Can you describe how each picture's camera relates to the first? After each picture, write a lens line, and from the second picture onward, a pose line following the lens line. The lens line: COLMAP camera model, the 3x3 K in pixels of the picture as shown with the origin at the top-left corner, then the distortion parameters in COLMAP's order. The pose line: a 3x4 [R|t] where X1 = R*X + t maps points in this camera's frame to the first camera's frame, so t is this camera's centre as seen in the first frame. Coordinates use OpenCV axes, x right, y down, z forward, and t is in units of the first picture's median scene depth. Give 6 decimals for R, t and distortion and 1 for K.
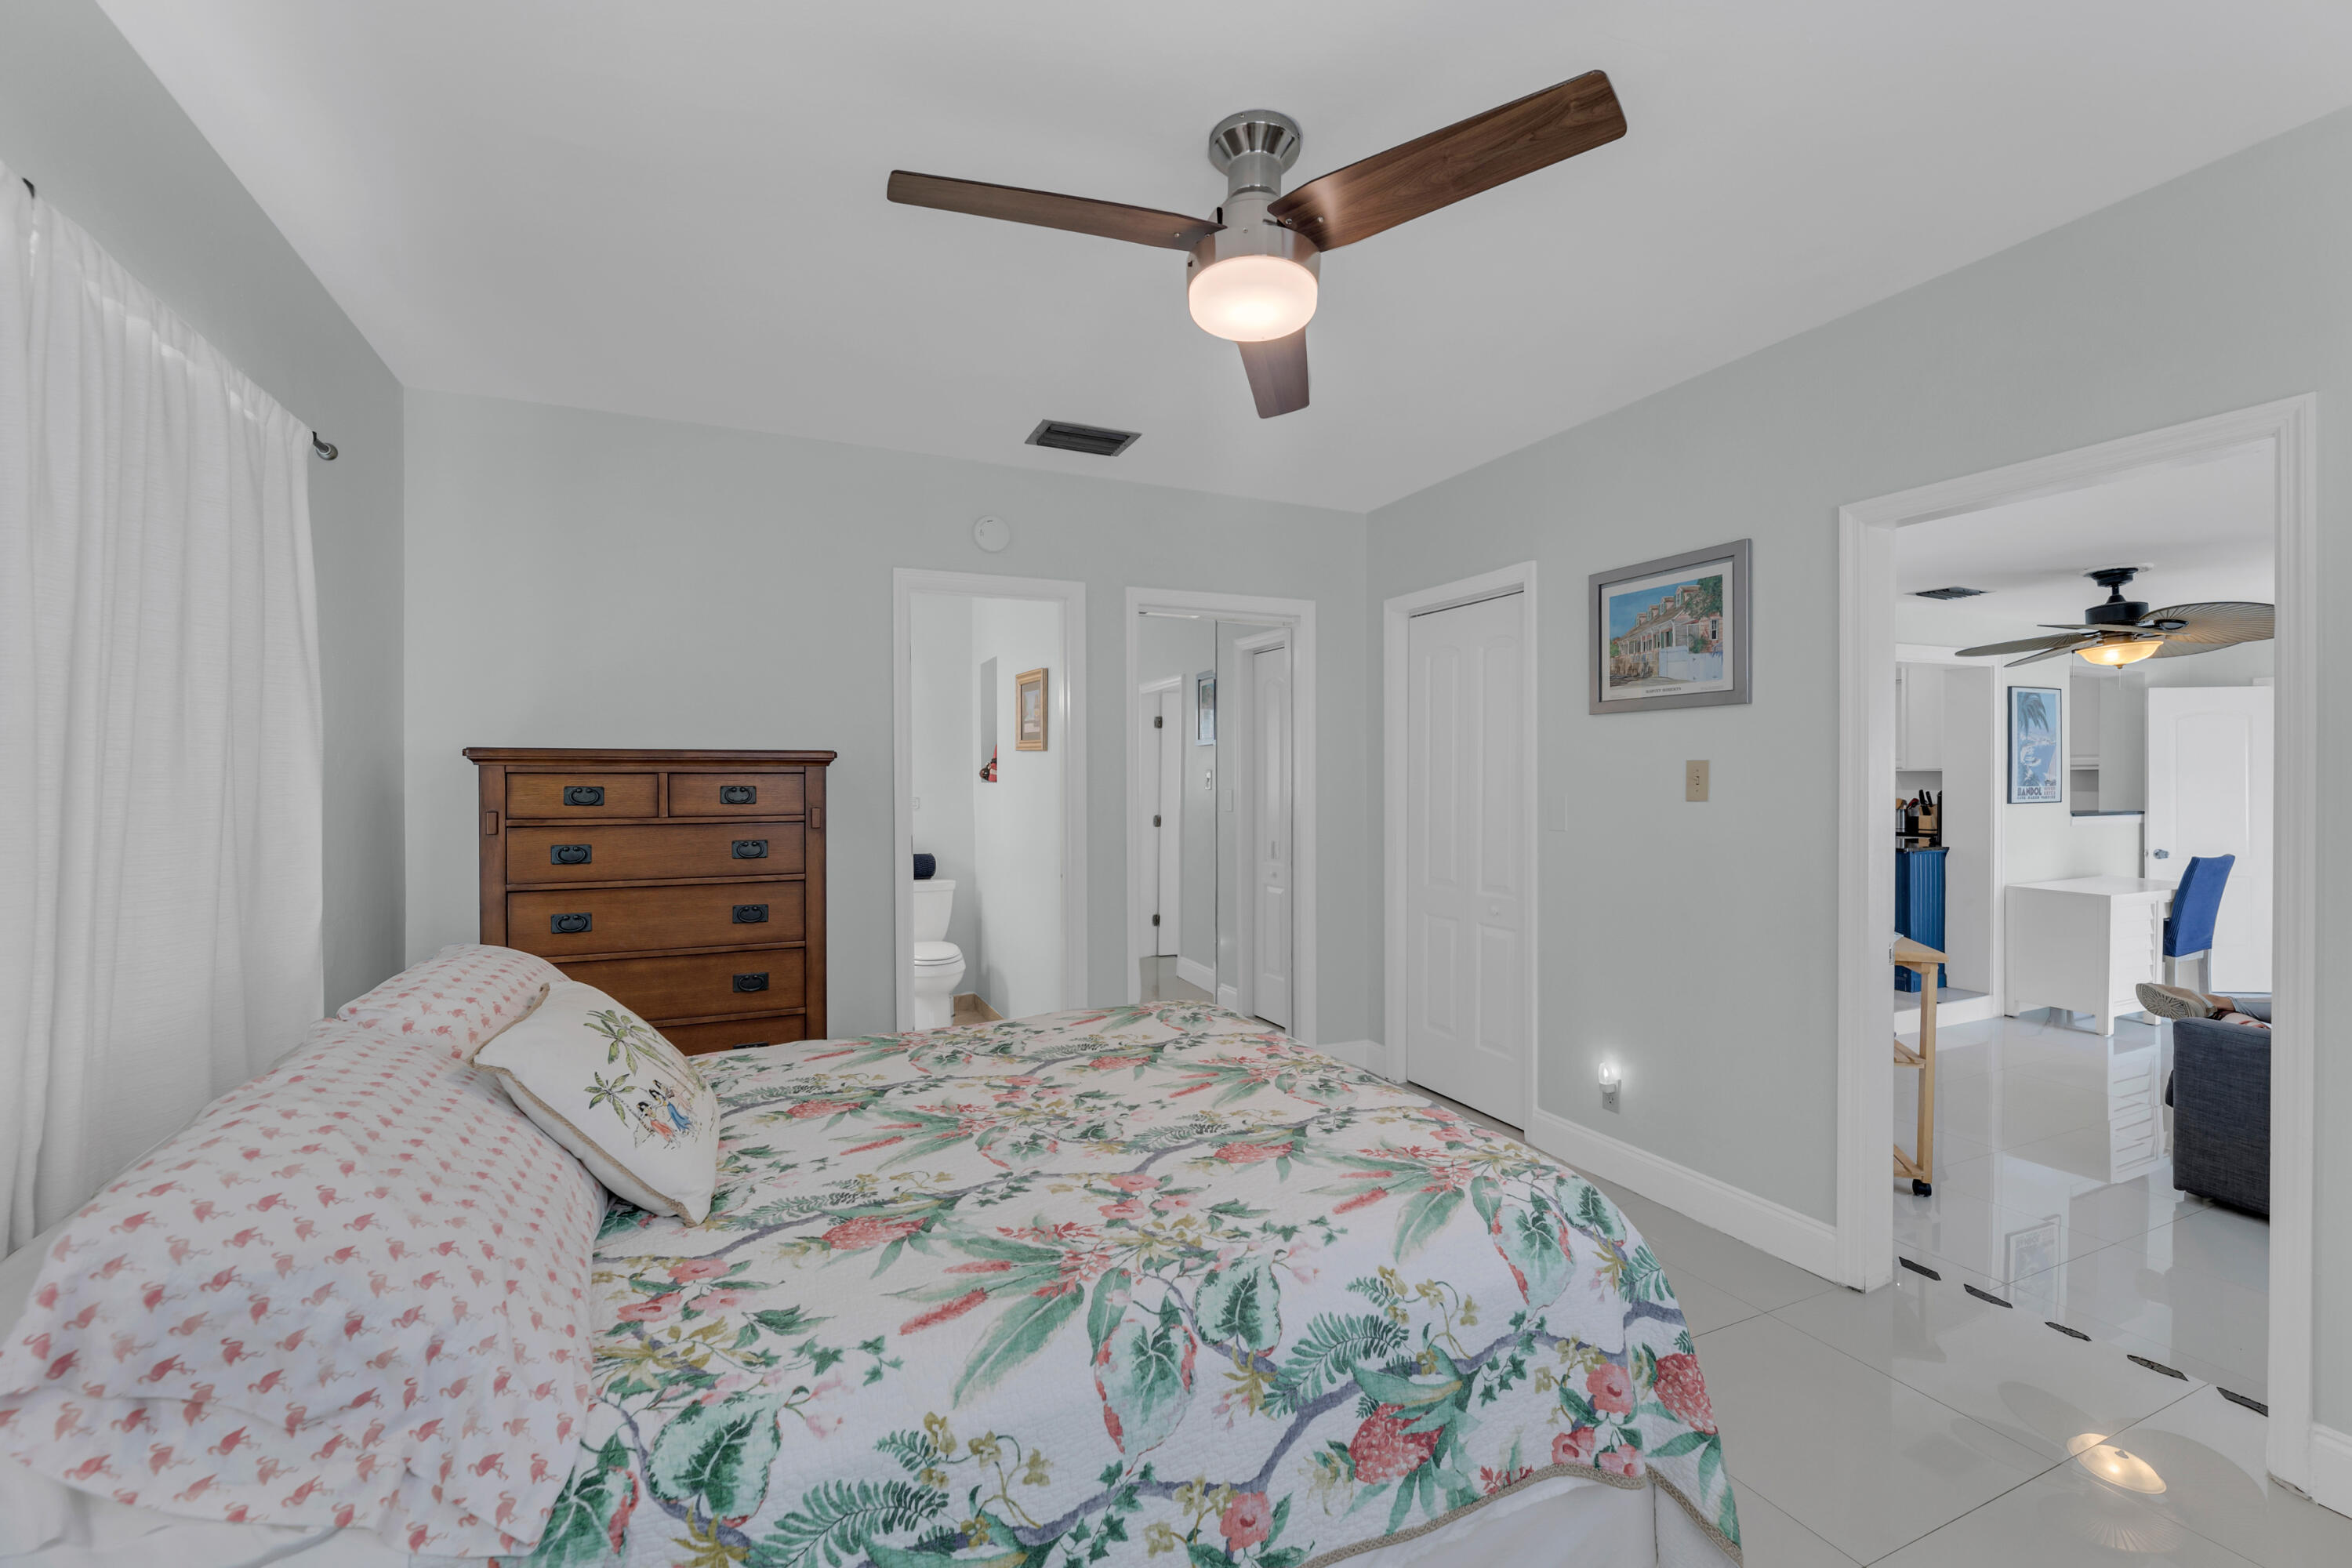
lens RADIAL K [[988.6, 0, 1176.0], [0, 988.6, 784.0], [0, 0, 1]] dist [-0.001855, -0.000043]
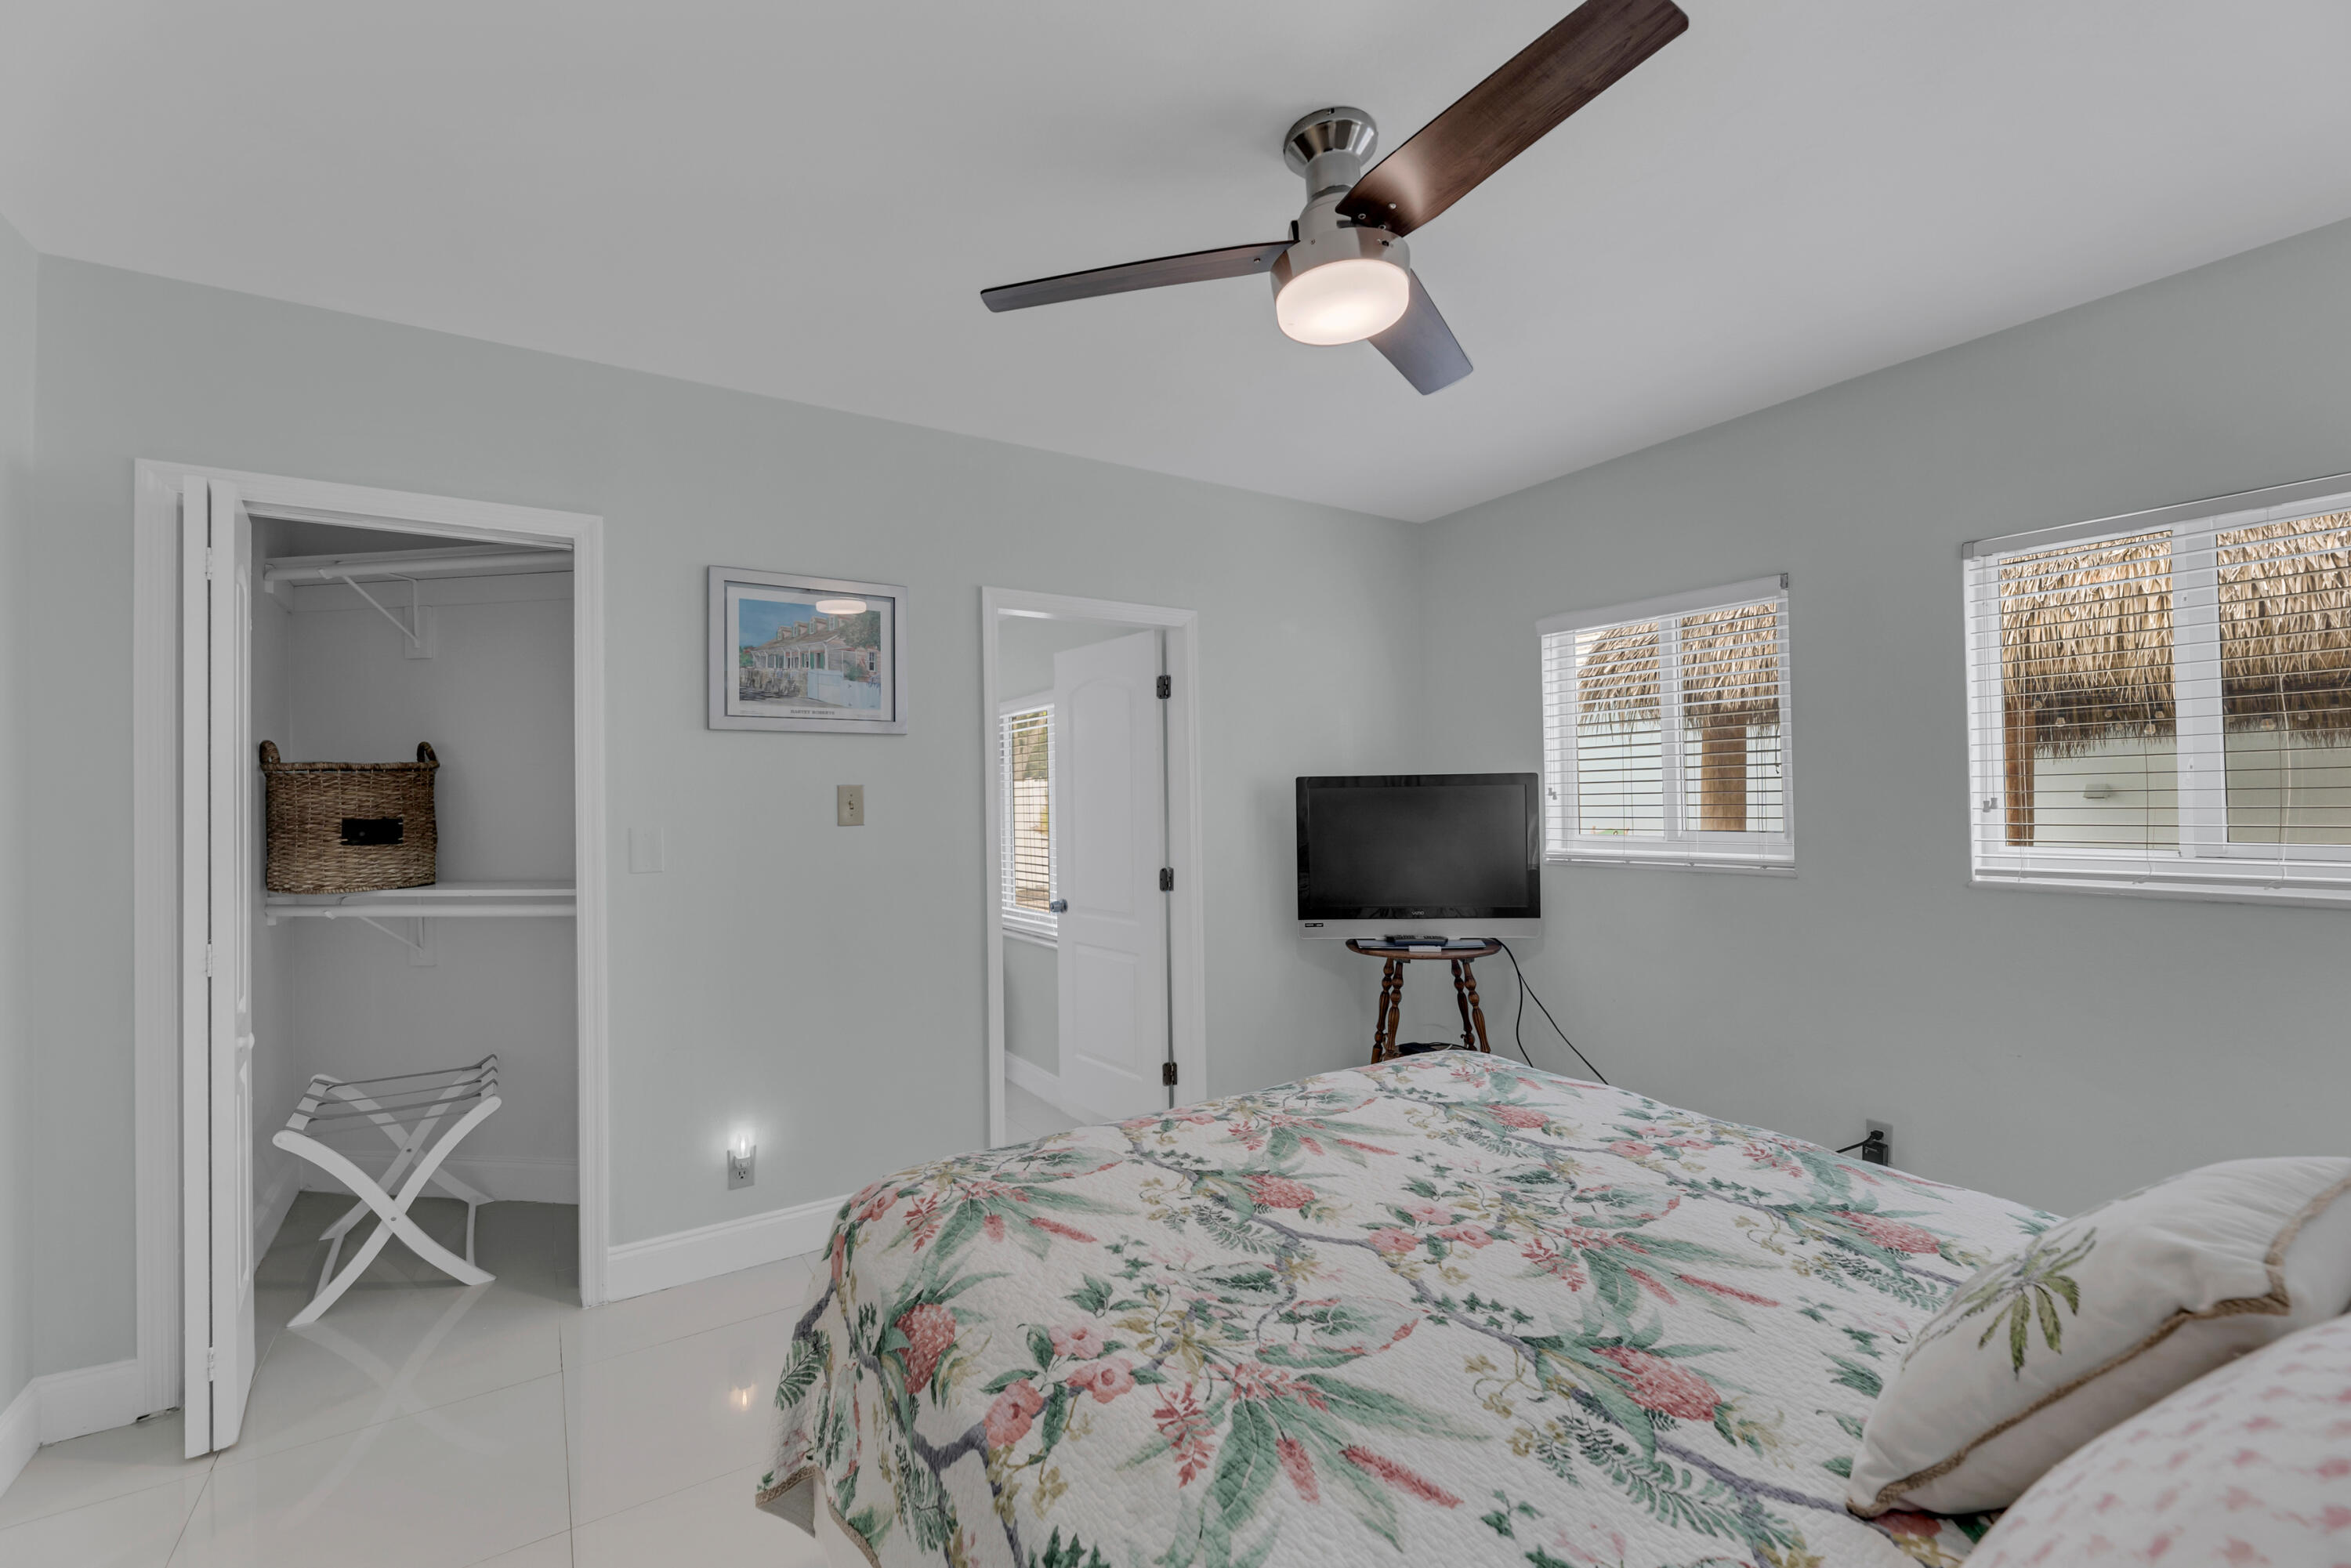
lens RADIAL K [[1029.6, 0, 1178.3], [0, 1029.6, 805.7], [0, 0, 1]] dist [-0.000408, -0.000058]
pose [[-0.168178, 0.012520, 0.985677, -0.606927], [0.028325, 0.999568, -0.007864, 0.015916], [-0.985350, 0.026596, -0.168460, 0.887775]]
